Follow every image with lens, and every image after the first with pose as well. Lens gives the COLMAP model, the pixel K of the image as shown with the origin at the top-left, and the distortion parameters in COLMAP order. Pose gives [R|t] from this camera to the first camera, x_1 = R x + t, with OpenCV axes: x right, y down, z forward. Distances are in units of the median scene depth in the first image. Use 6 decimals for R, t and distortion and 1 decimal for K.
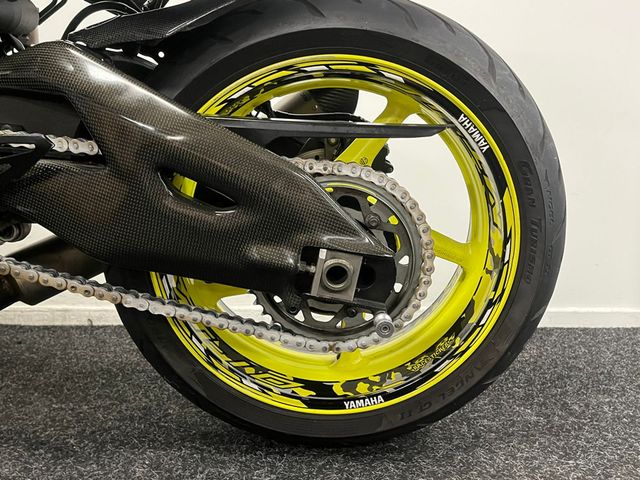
lens RADIAL K [[596.3, 0, 315.8], [0, 596.3, 239.3], [0, 0, 1]] dist [0.091740, -0.167091]
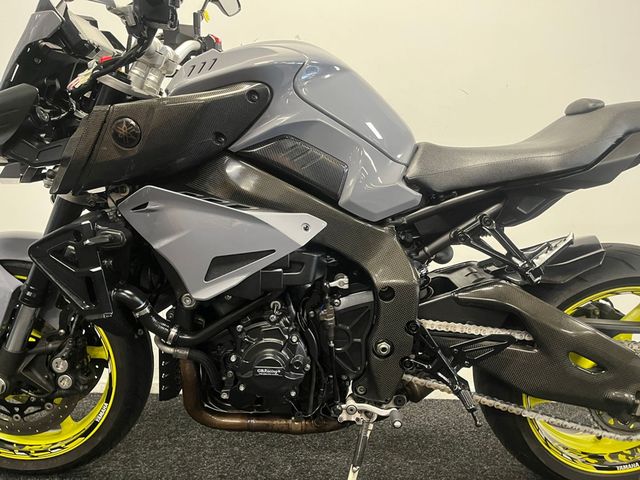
lens RADIAL K [[518.2, 0, 324.2], [0, 518.2, 238.9], [0, 0, 1]] dist [0.080991, -0.149594]
pose [[0.999877, 0.014676, -0.005571, -0.843754], [-0.015100, 0.996196, -0.085827, -0.261806], [0.004290, 0.085901, 0.996294, -0.609457]]
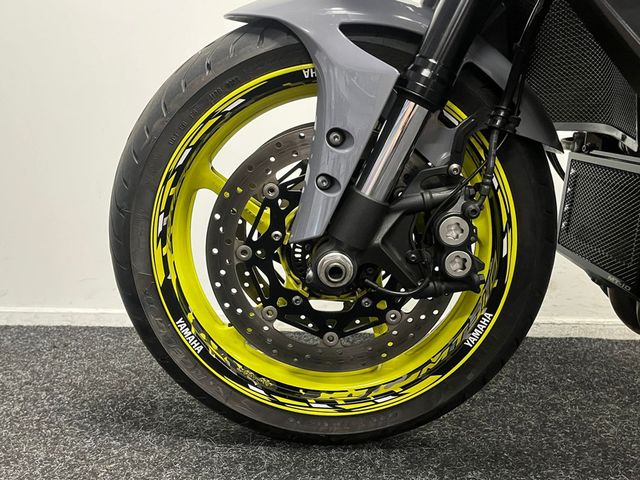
lens RADIAL K [[596.3, 0, 315.8], [0, 596.3, 239.3], [0, 0, 1]] dist [0.091740, -0.167091]
pose [[0.999504, 0.016079, -0.027075, -1.778634], [-0.016975, 0.999304, -0.033204, 0.024741], [0.026522, 0.033647, 0.999082, -0.005107]]
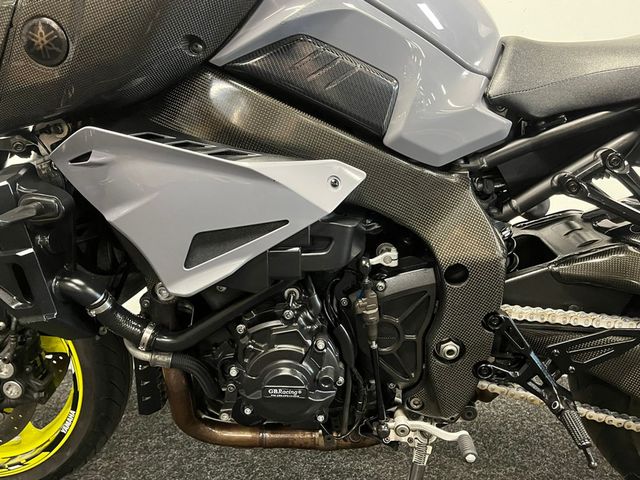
lens RADIAL K [[596.3, 0, 315.8], [0, 596.3, 239.3], [0, 0, 1]] dist [0.091740, -0.167091]
pose [[0.998272, -0.001149, -0.058755, -0.869919], [0.004831, 0.998030, 0.062552, -0.367016], [0.058567, -0.062728, 0.996311, -0.302763]]
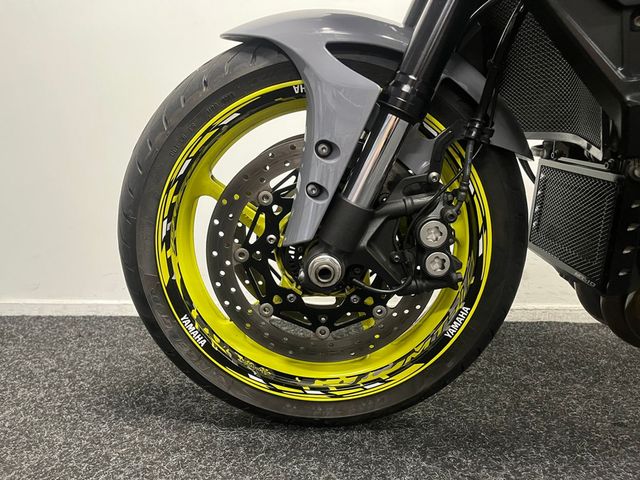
lens RADIAL K [[518.2, 0, 324.2], [0, 518.2, 238.9], [0, 0, 1]] dist [0.080991, -0.149594]
pose [[0.999763, 0.006988, -0.020600, -1.756640], [-0.007347, 0.999822, -0.017396, 0.002852], [0.020475, 0.017543, 0.999636, 0.047488]]
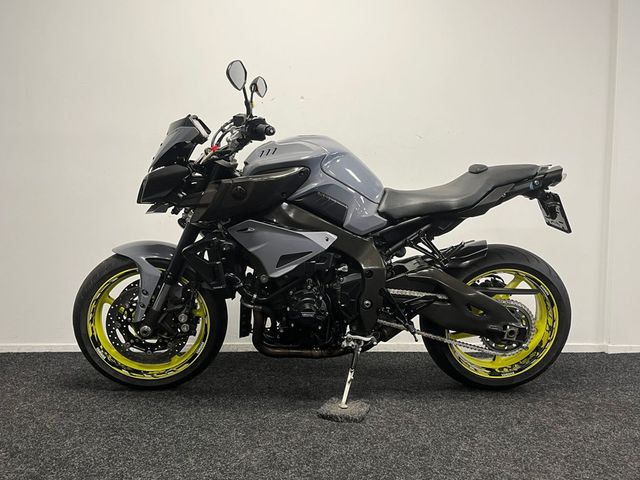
lens RADIAL K [[596.3, 0, 315.8], [0, 596.3, 239.3], [0, 0, 1]] dist [0.091740, -0.167091]
pose [[0.998684, 0.004246, 0.051108, -1.090521], [-0.000601, 0.997467, -0.071126, -0.199950], [-0.051281, 0.071002, 0.996157, -2.121578]]
